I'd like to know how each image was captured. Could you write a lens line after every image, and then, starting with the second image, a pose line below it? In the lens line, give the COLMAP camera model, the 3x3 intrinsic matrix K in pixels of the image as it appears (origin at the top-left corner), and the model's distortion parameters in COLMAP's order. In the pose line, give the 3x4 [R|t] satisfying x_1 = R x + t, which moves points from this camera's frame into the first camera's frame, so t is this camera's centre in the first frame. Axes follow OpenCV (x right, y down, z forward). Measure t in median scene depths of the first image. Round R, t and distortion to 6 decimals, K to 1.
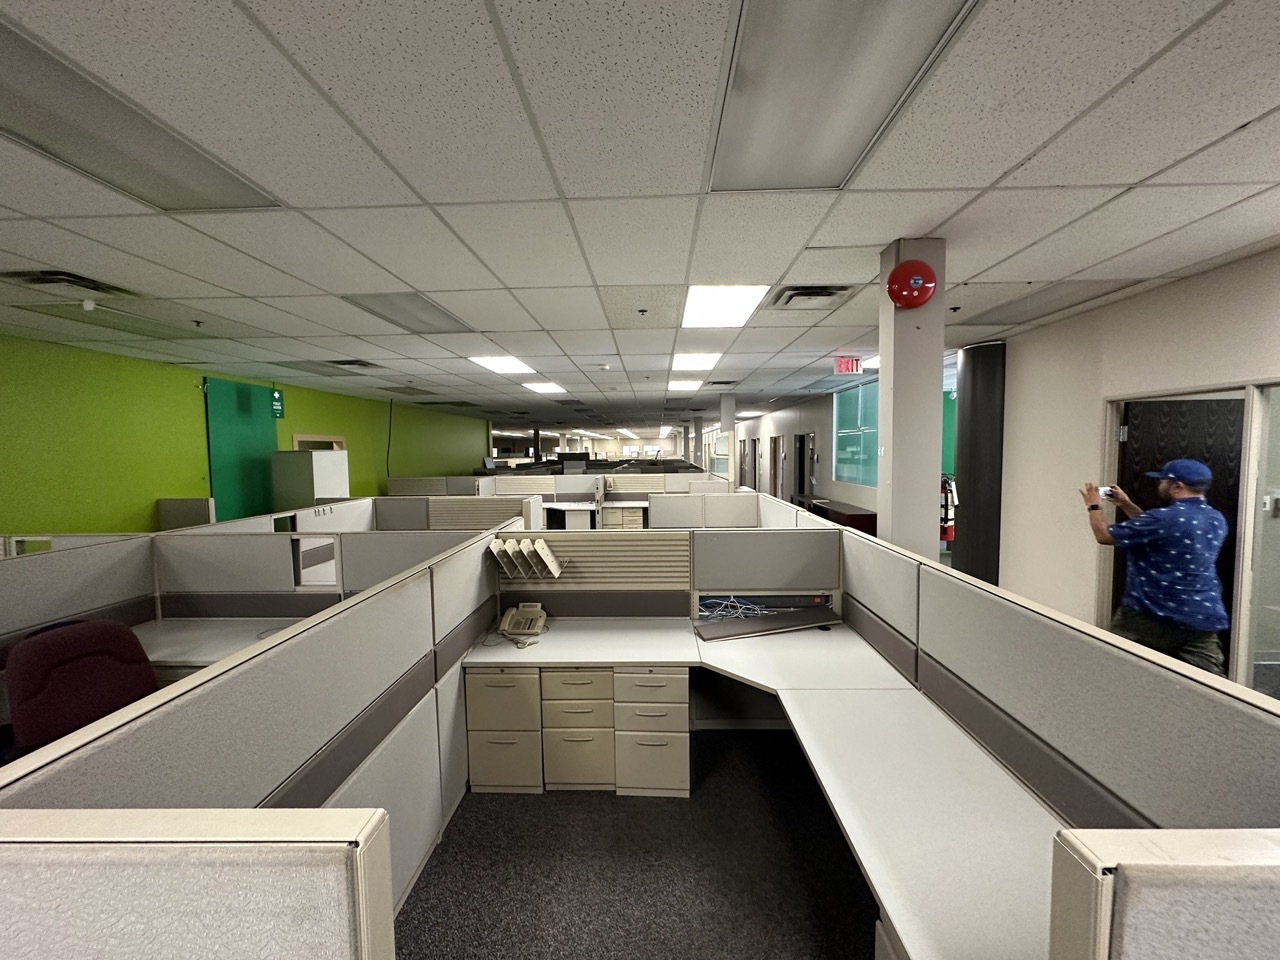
lens RADIAL K [[508.6, 0, 638.9], [0, 508.6, 479.9], [0, 0, 1]] dist [-0.000814, 0.000267]
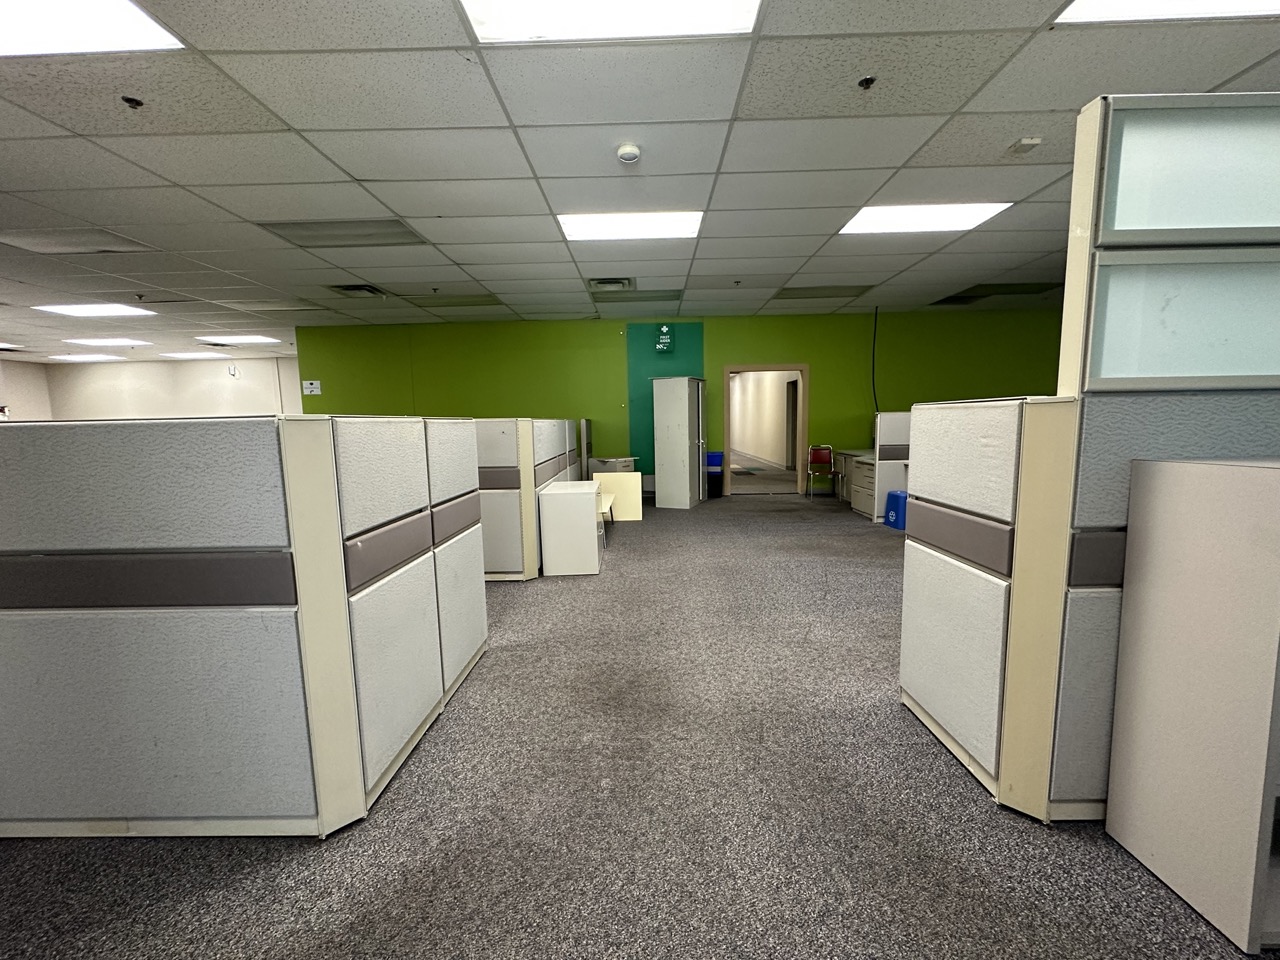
lens RADIAL K [[508.6, 0, 635.5], [0, 508.6, 480.5], [0, 0, 1]] dist [-0.000814, 0.000267]
pose [[0.011034, 0.129957, -0.991458, 0.388948], [-0.039220, 0.990812, 0.129435, 0.013464], [0.999170, 0.037456, 0.016029, 0.919964]]
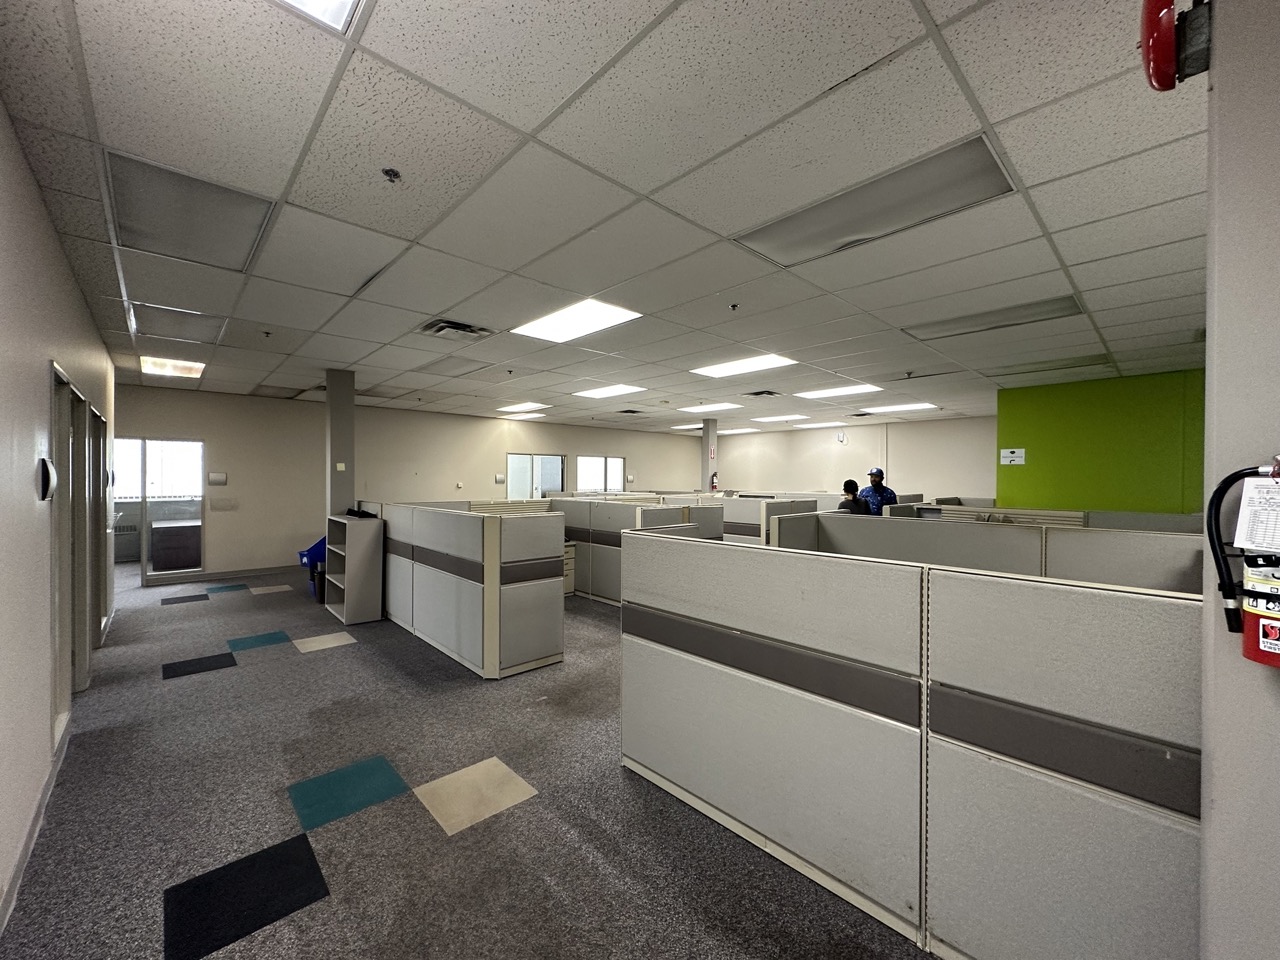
lens RADIAL K [[508.6, 0, 639.1], [0, 508.6, 477.6], [0, 0, 1]] dist [-0.000814, 0.000267]
pose [[-0.703073, 0.010519, -0.711040, 0.438842], [-0.037405, 0.997959, 0.051750, -0.000478], [0.710133, 0.062980, -0.701245, 0.376404]]
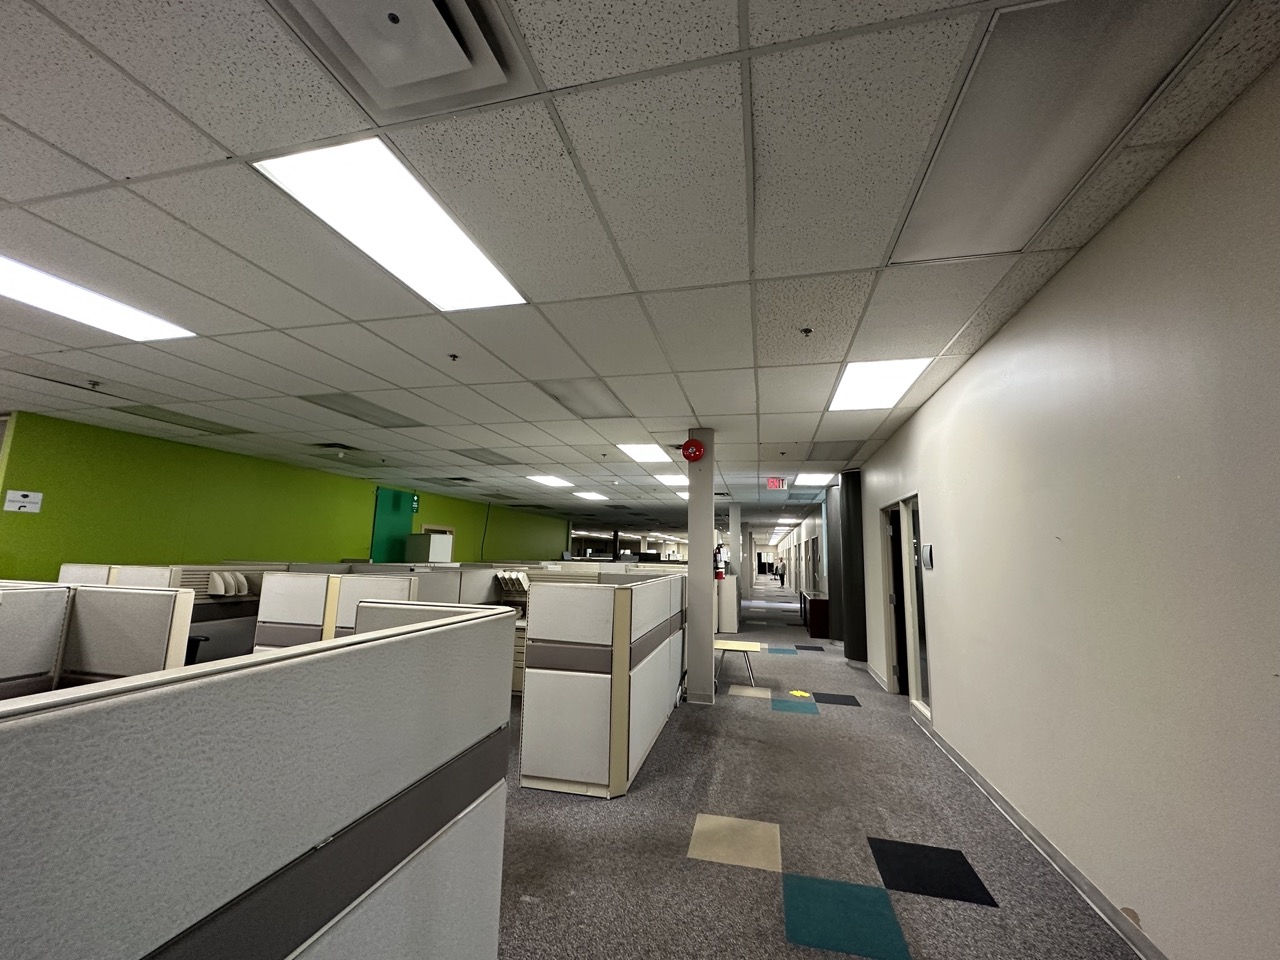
lens RADIAL K [[508.6, 0, 641.2], [0, 508.6, 475.8], [0, 0, 1]] dist [-0.000814, 0.000267]
pose [[0.979872, 0.005758, -0.199543, 0.273892], [-0.048790, 0.976177, -0.211420, 0.061777], [0.193572, 0.216900, 0.956809, -0.370821]]
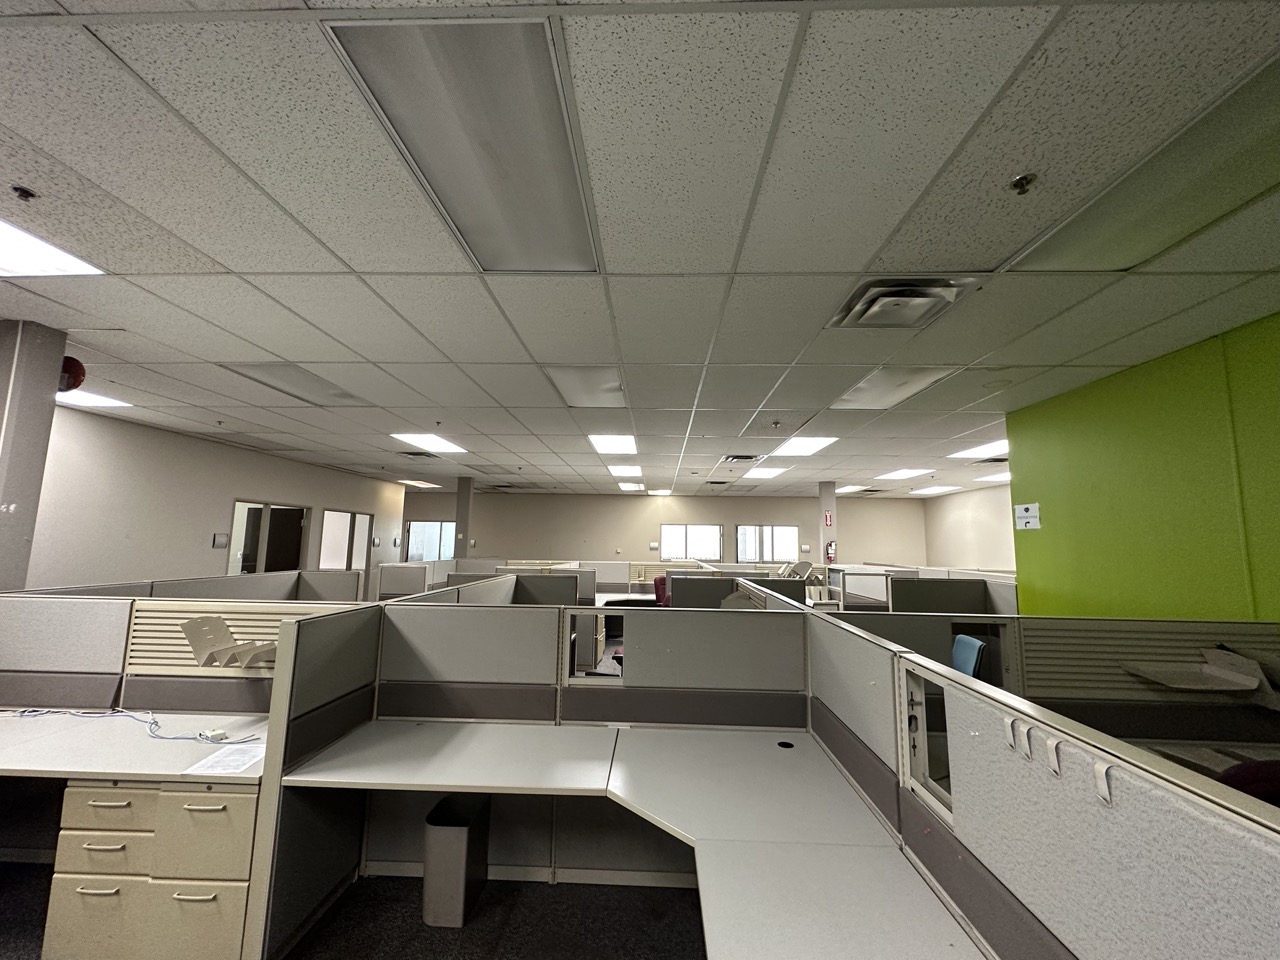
lens RADIAL K [[508.6, 0, 641.6], [0, 508.6, 477.8], [0, 0, 1]] dist [-0.000814, 0.000267]
pose [[-0.999998, -0.001682, -0.000773, -0.319609], [-0.001624, 0.997577, -0.069549, -0.020552], [0.000888, -0.069548, -0.997578, 0.822234]]
